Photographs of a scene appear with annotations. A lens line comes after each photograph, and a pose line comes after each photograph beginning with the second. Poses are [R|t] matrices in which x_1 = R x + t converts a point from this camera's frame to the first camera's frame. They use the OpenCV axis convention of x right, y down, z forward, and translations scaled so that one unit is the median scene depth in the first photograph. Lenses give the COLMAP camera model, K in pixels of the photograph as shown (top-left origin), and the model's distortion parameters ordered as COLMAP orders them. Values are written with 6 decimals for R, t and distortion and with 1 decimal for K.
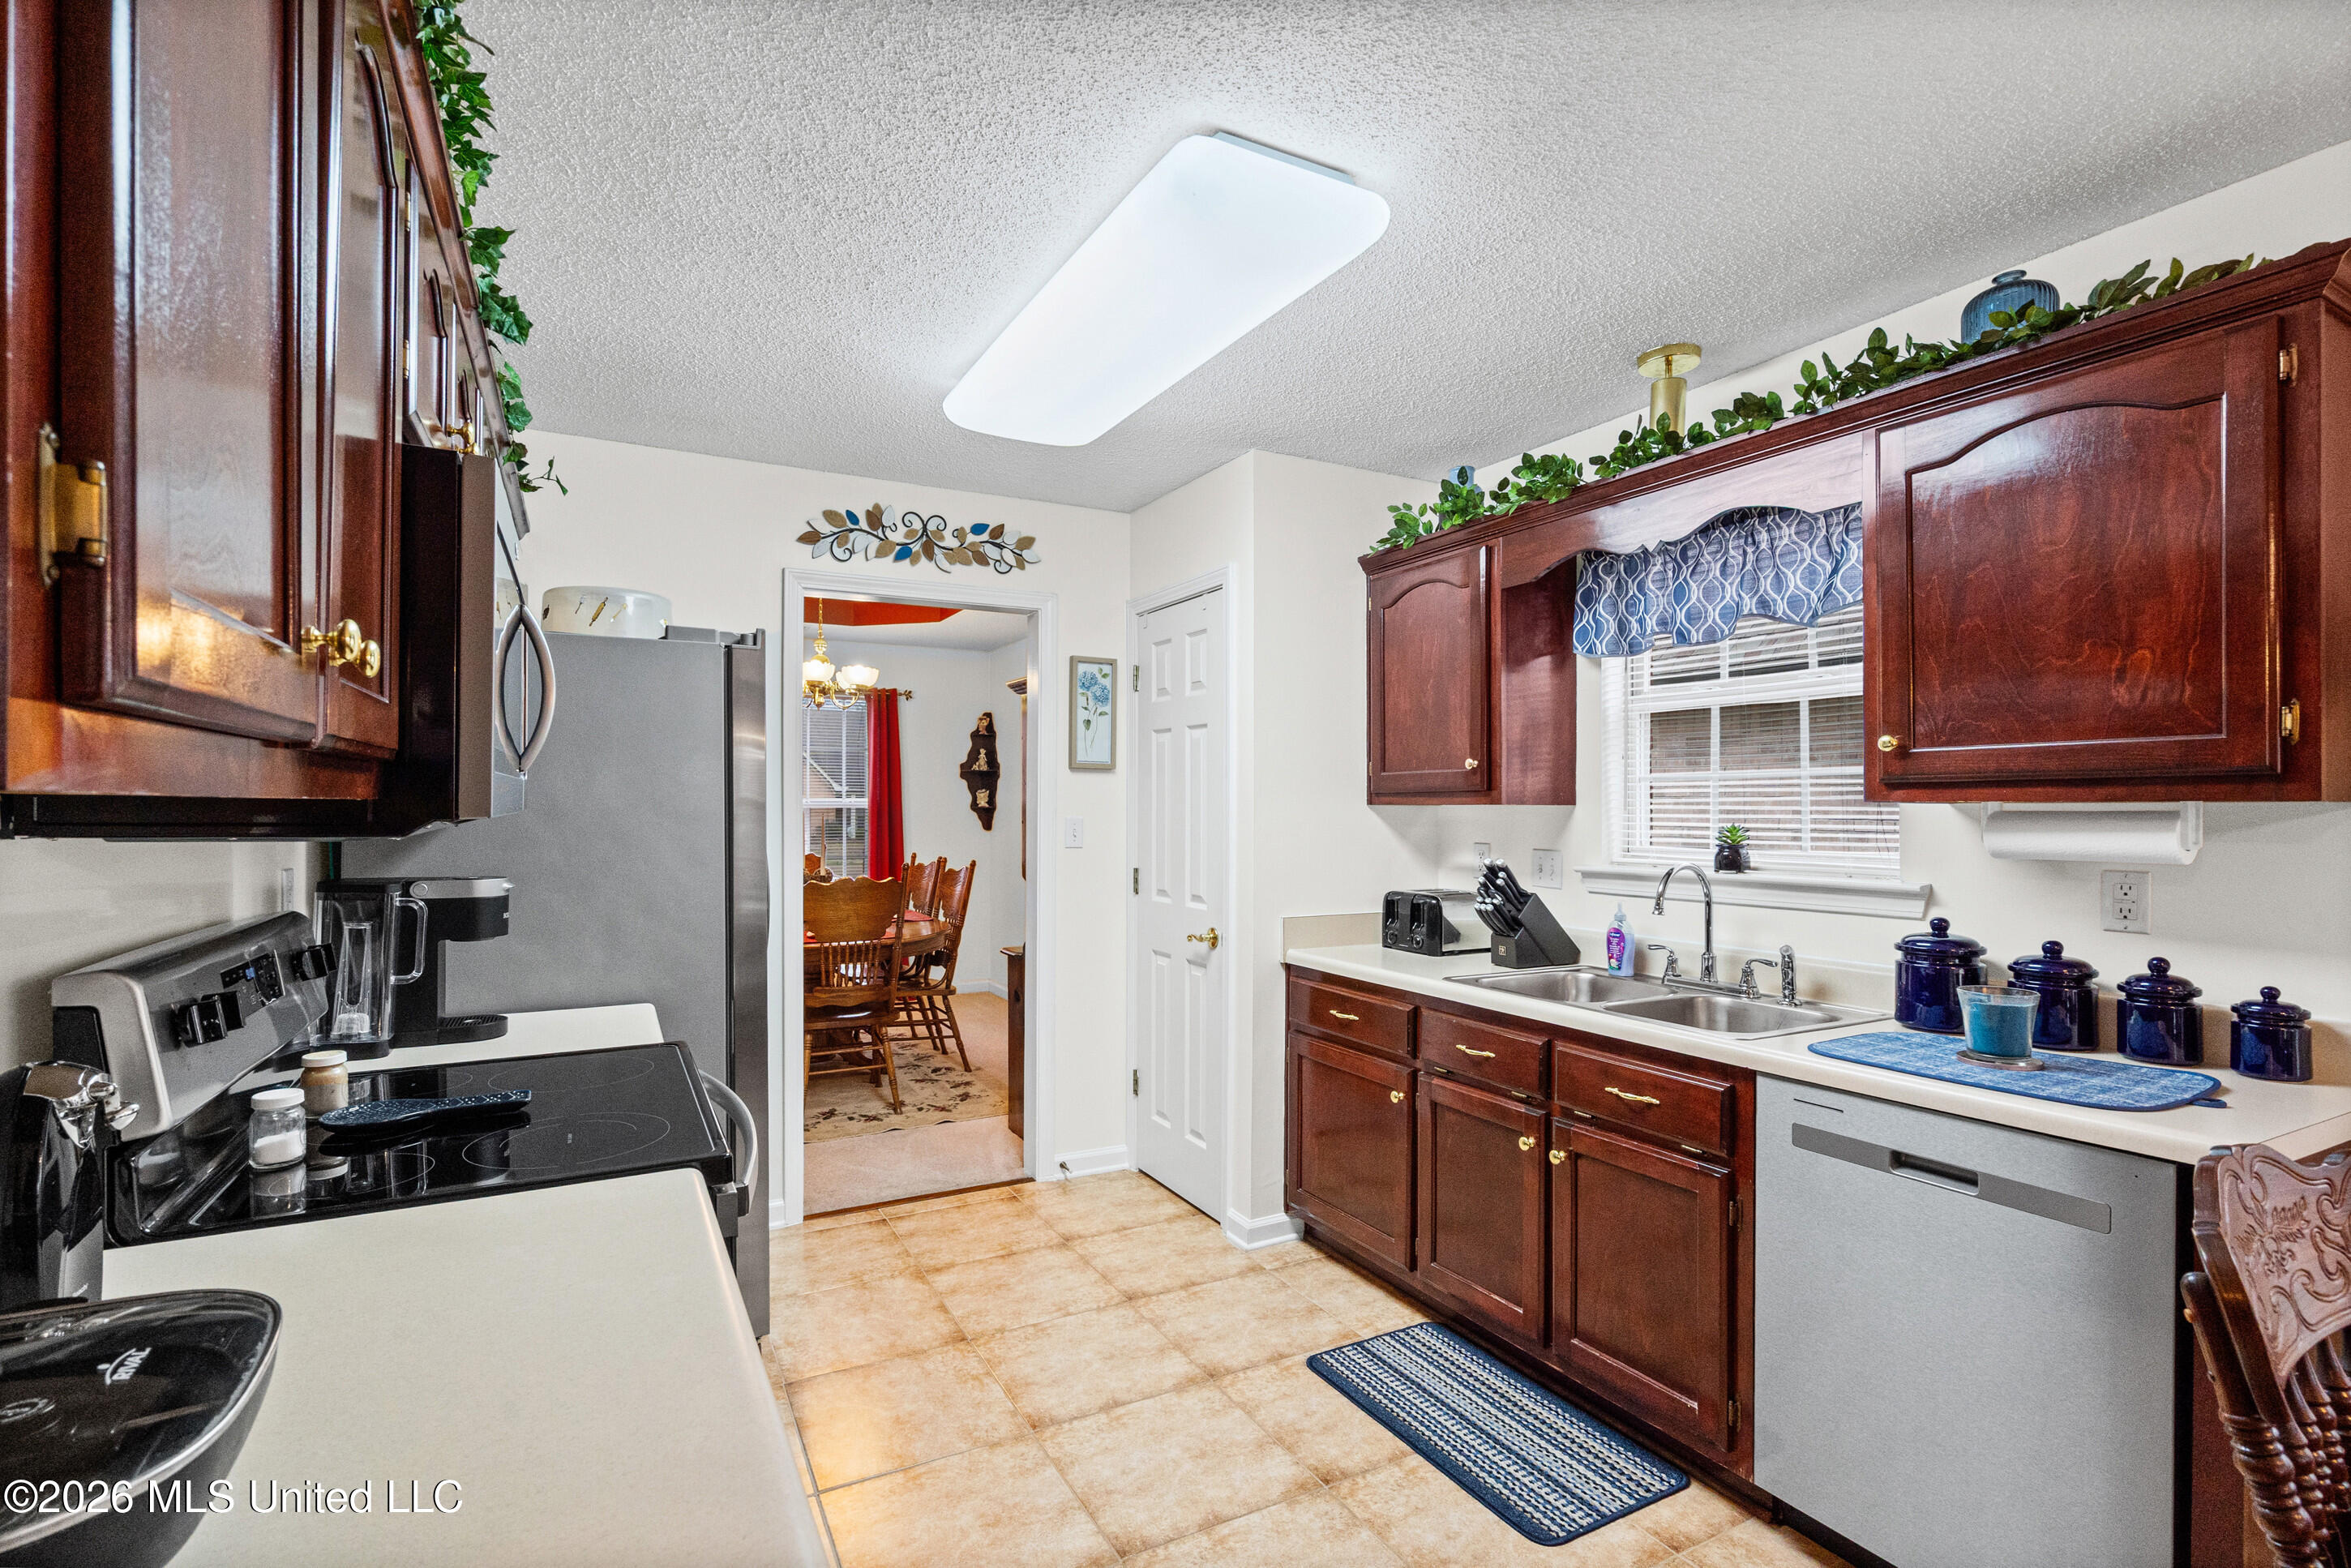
lens RADIAL K [[1077.6, 0, 1173.5], [0, 1077.6, 800.5], [0, 0, 1]] dist [-0.004904, -0.000596]
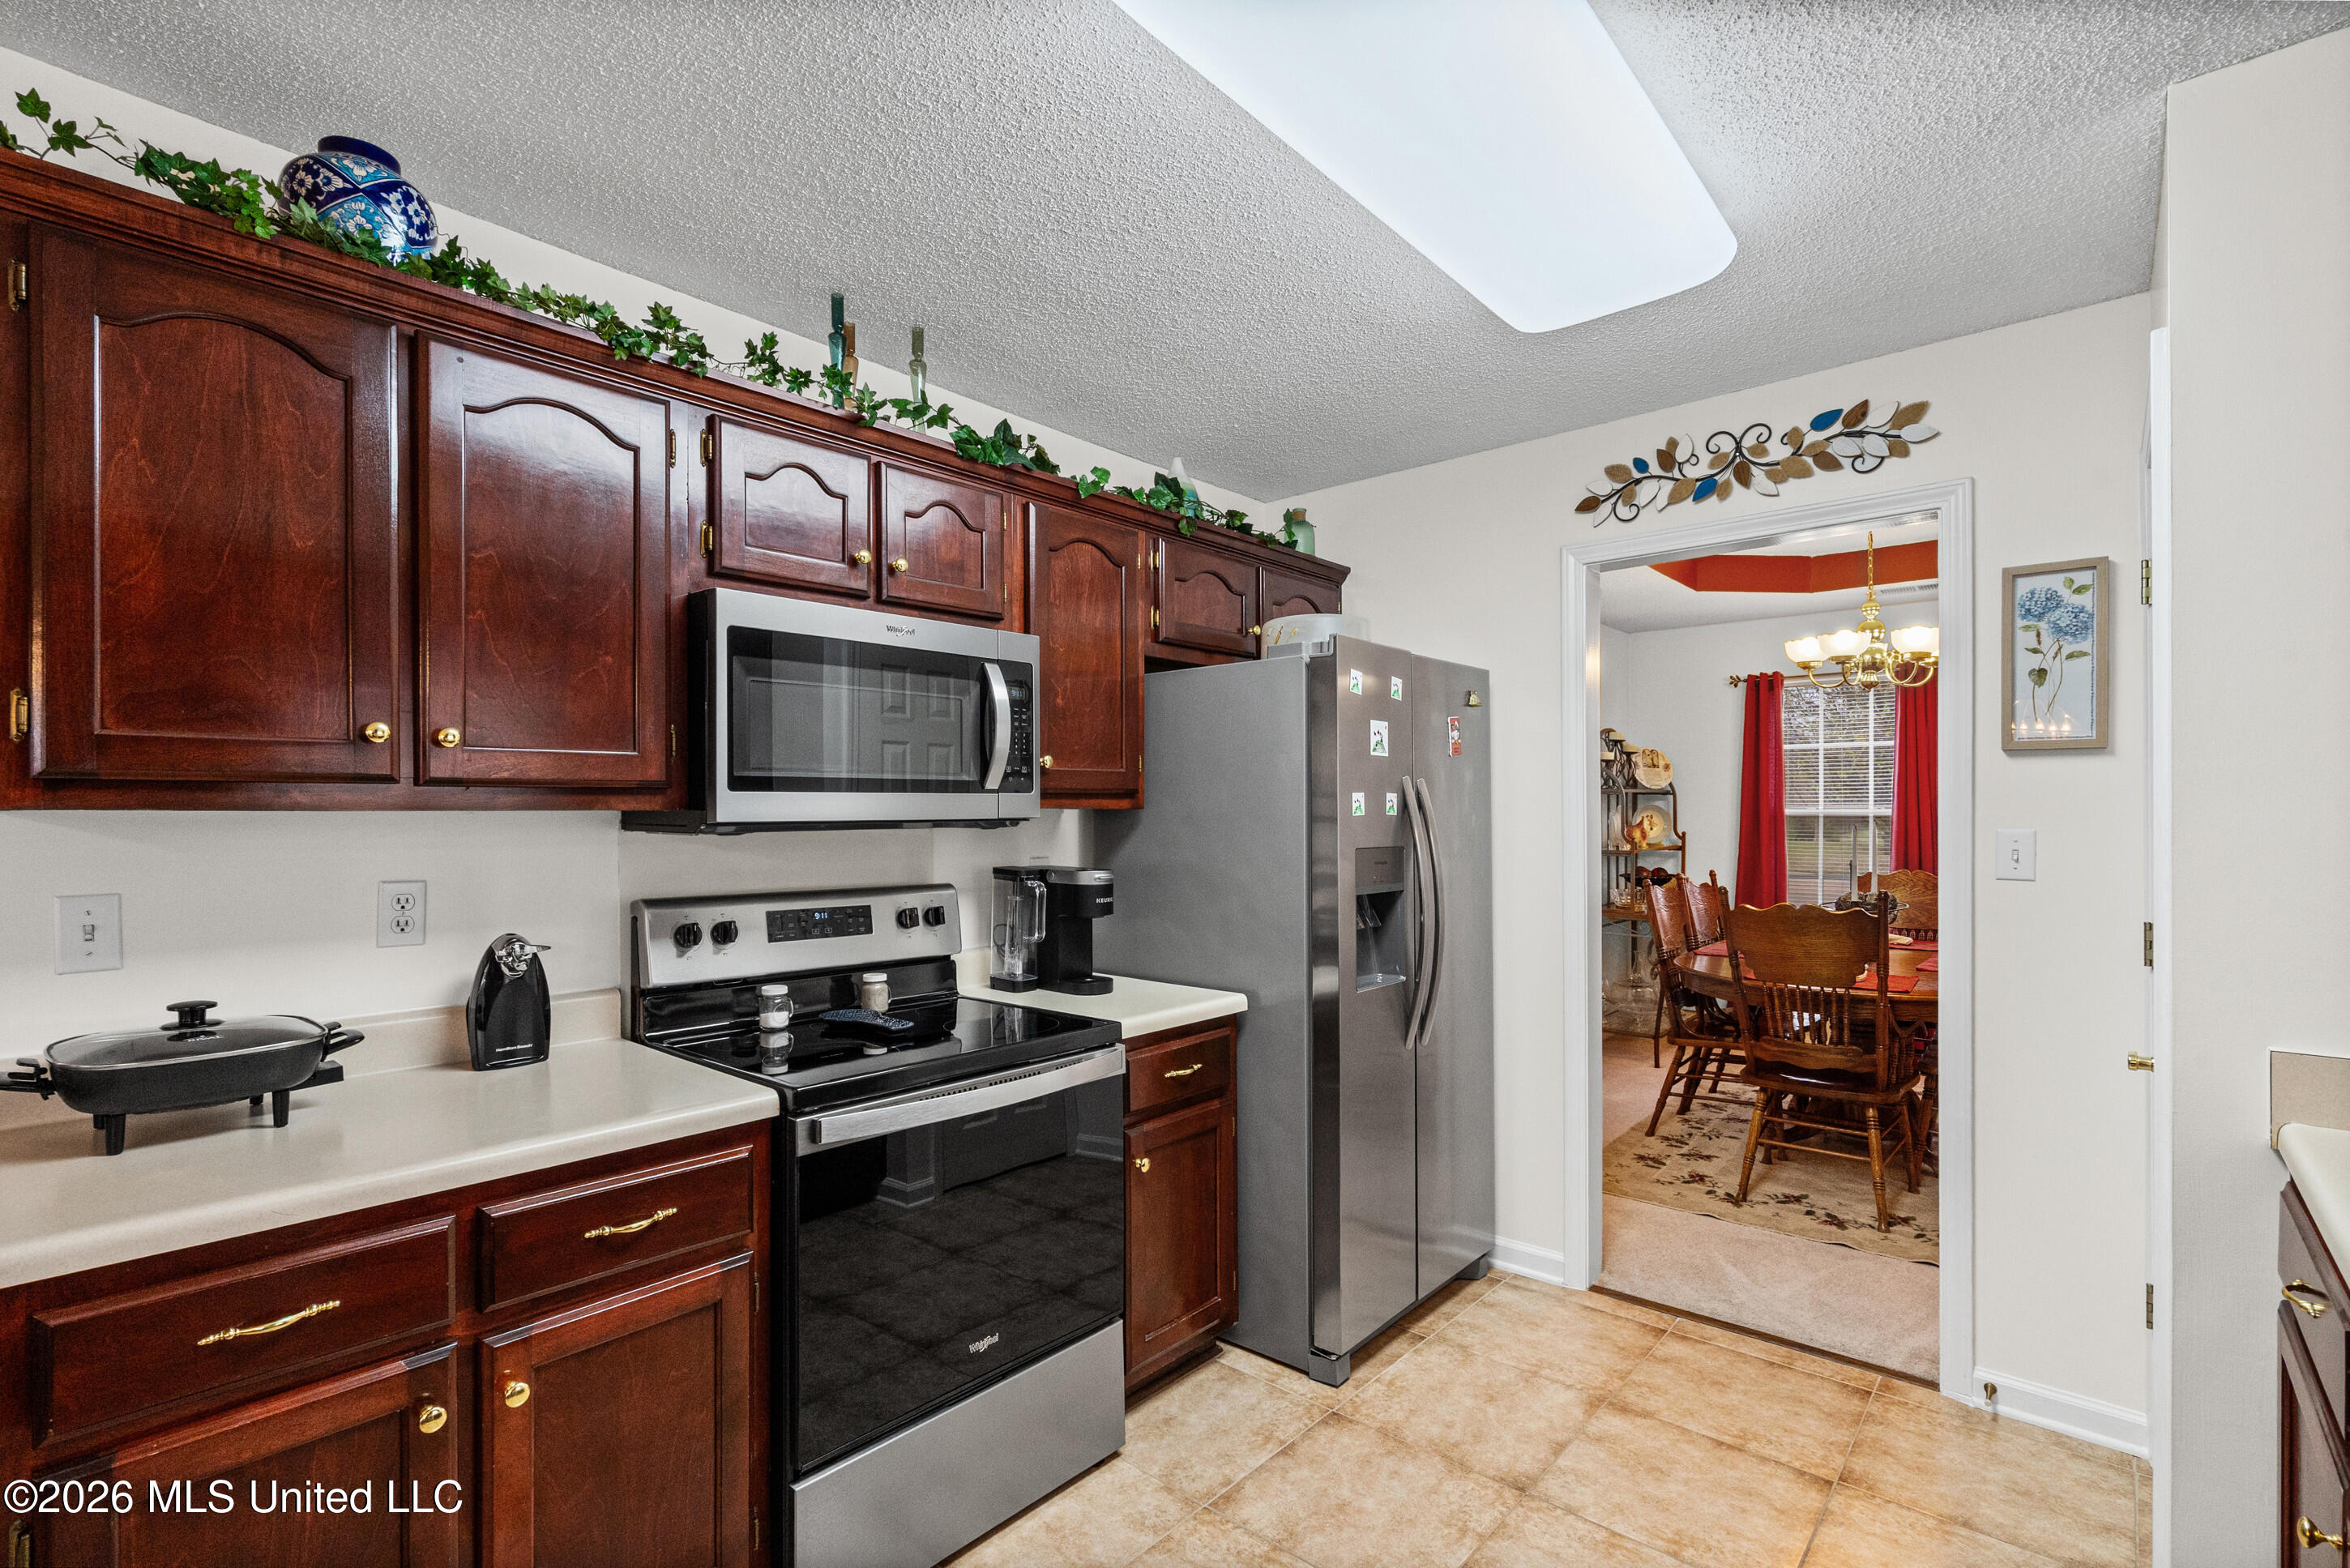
lens RADIAL K [[1077.1, 0, 1169.2], [0, 1077.1, 805.0], [0, 0, 1]] dist [-0.004904, -0.000596]
pose [[0.338022, -0.009970, -0.941085, 0.330568], [0.005421, 0.999948, -0.008647, 0.003793], [0.941122, -0.002179, 0.338059, 0.351375]]
